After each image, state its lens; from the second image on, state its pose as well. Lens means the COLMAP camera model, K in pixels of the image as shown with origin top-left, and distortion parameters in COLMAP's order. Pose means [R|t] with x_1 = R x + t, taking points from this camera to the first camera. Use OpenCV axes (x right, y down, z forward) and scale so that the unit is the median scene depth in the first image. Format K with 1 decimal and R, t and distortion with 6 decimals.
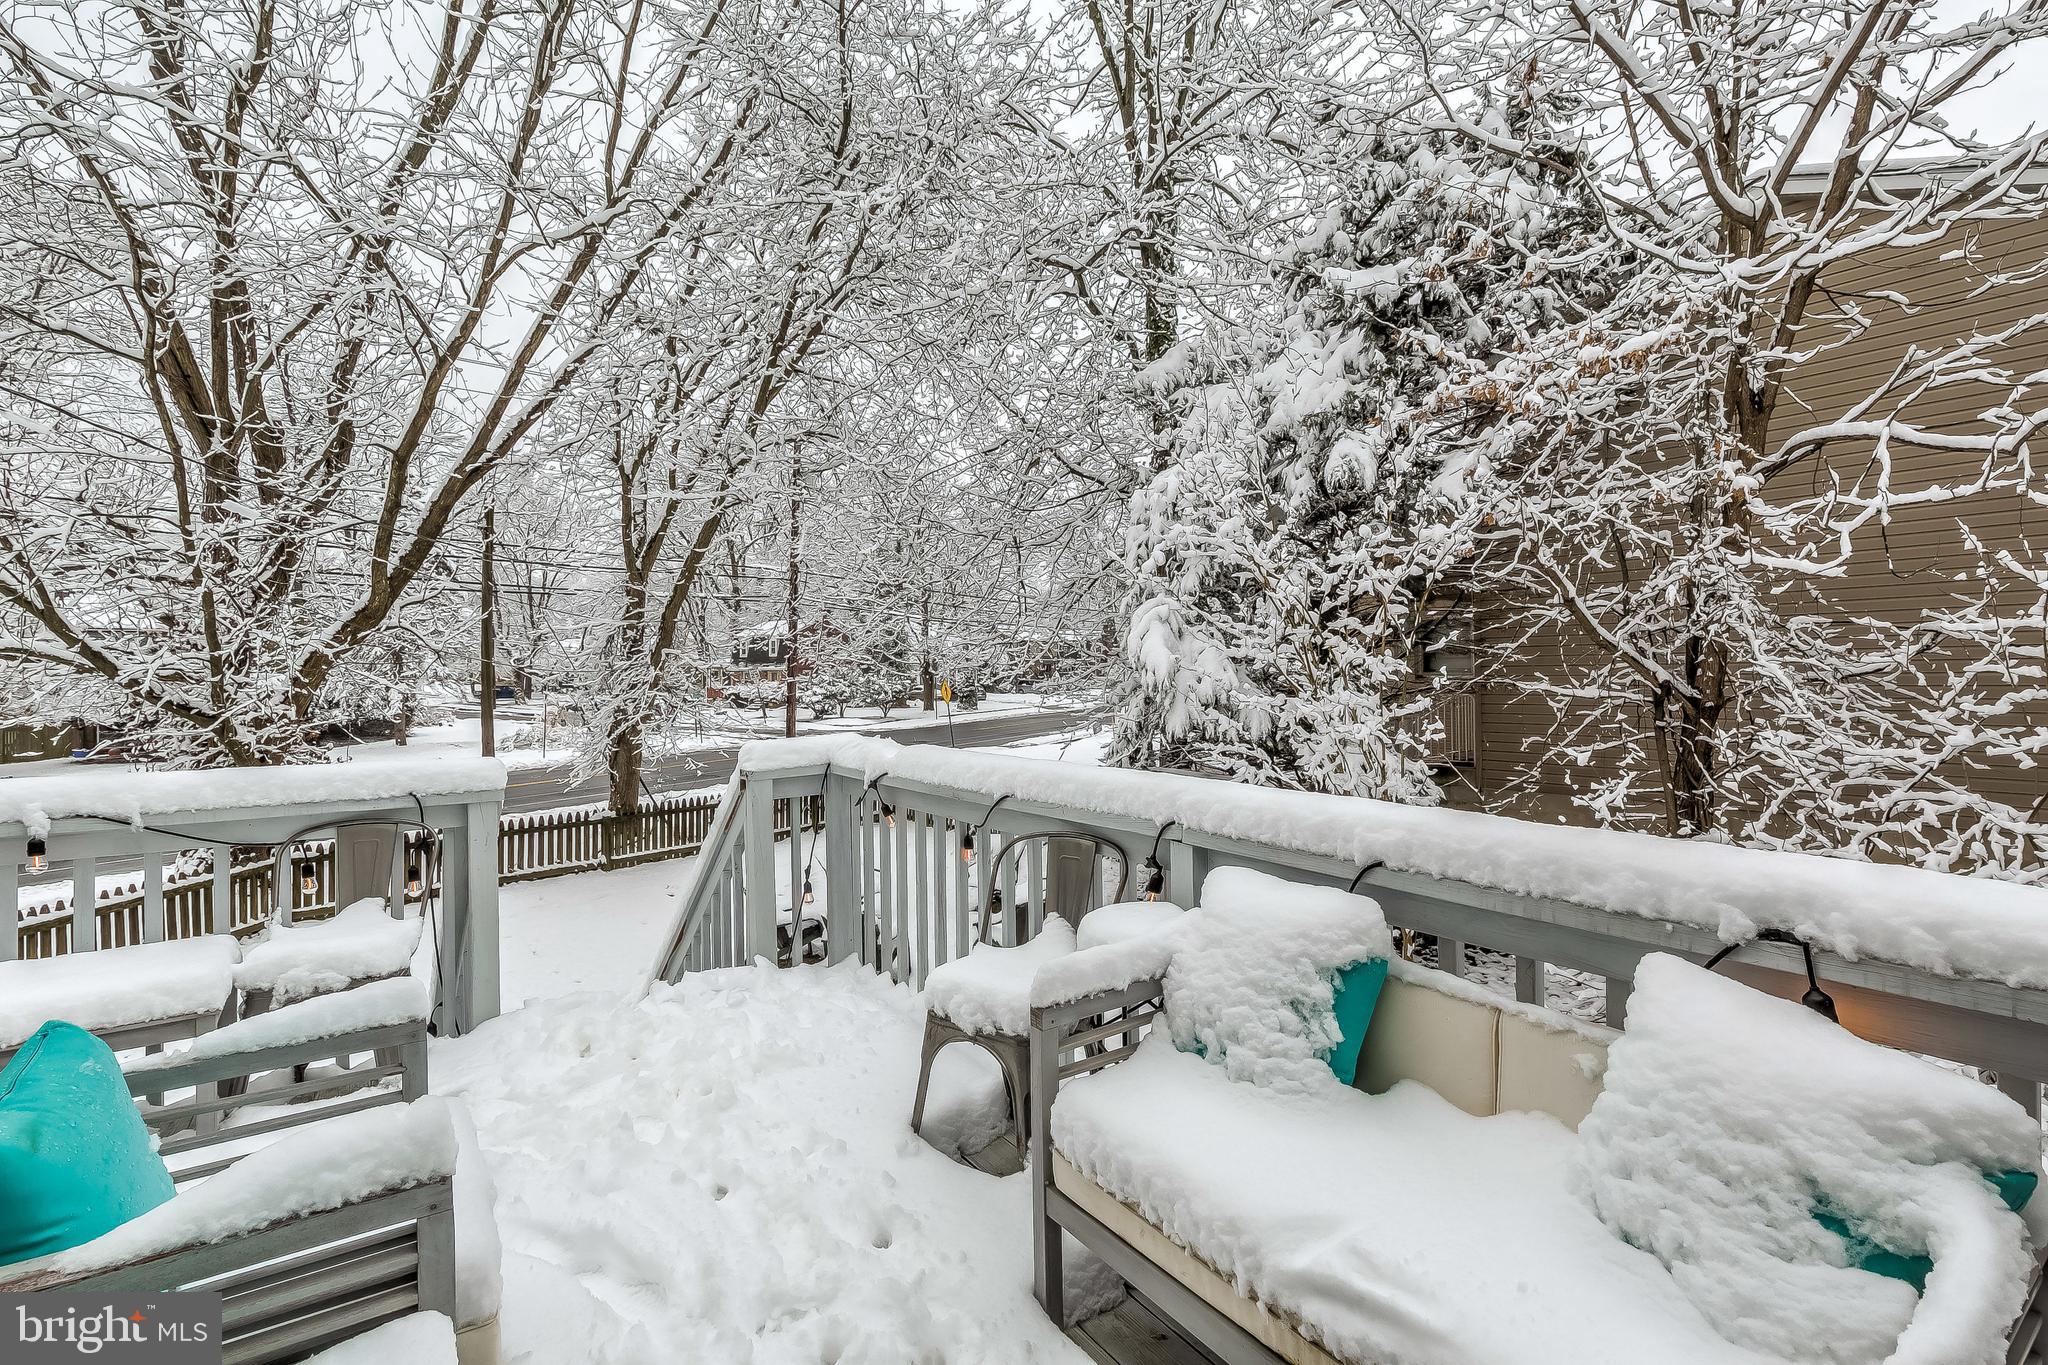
lens RADIAL K [[942.4, 0, 1024.4], [0, 942.4, 676.7], [0, 0, 1]] dist [-0.001695, -0.000281]
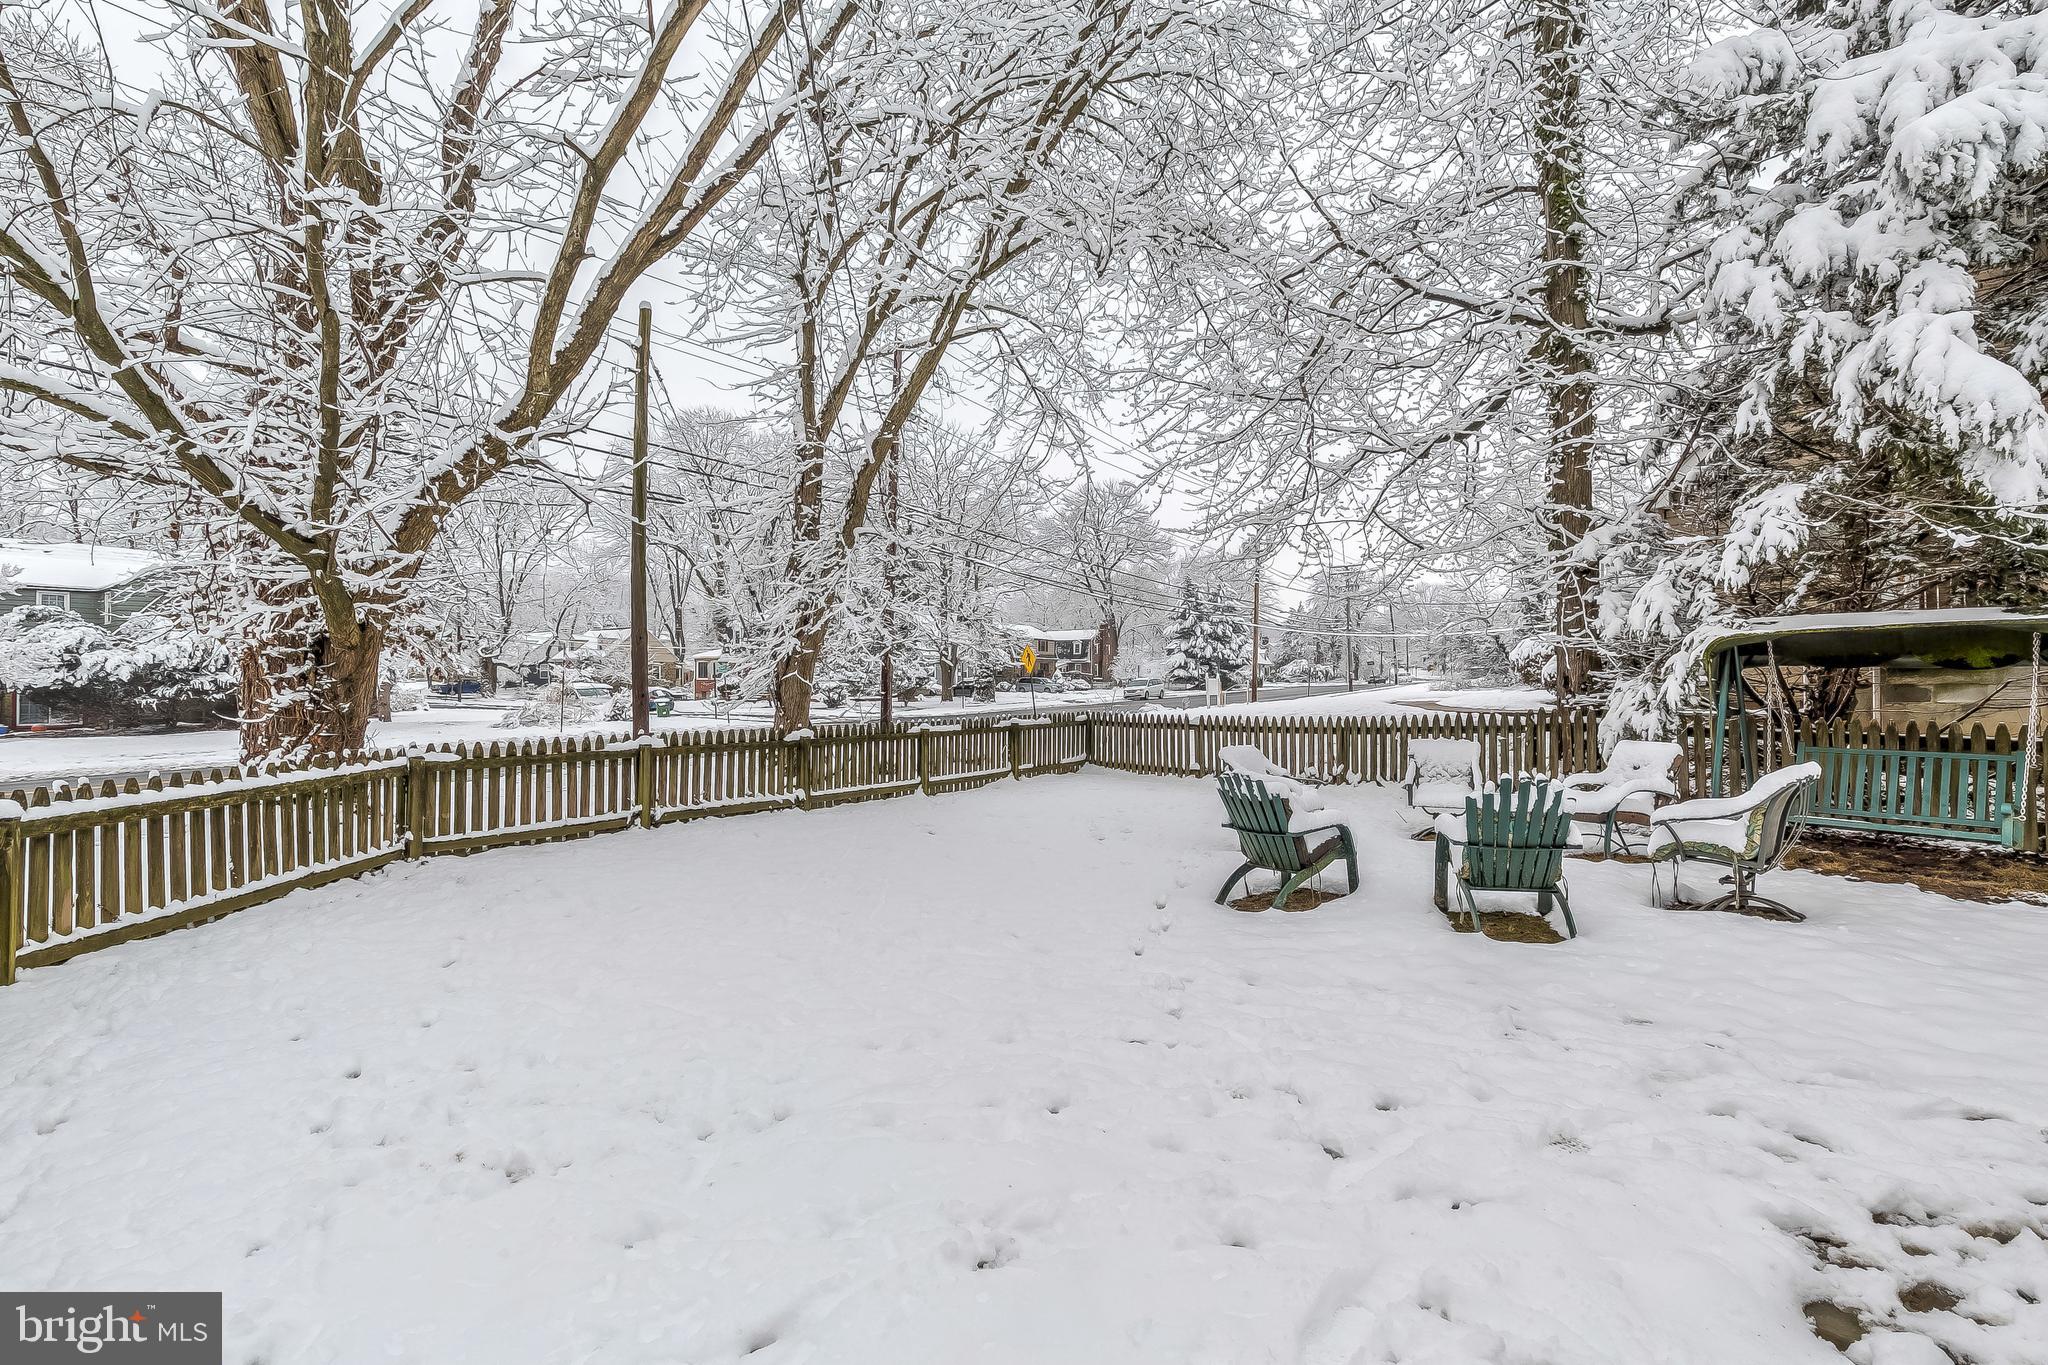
lens RADIAL K [[942.4, 0, 1023.2], [0, 942.4, 684.8], [0, 0, 1]] dist [-0.001695, -0.000281]
pose [[0.998658, 0.009264, 0.050952, -0.332873], [-0.008856, 0.999927, -0.008217, 0.119882], [-0.051025, 0.007754, 0.998667, 0.266789]]
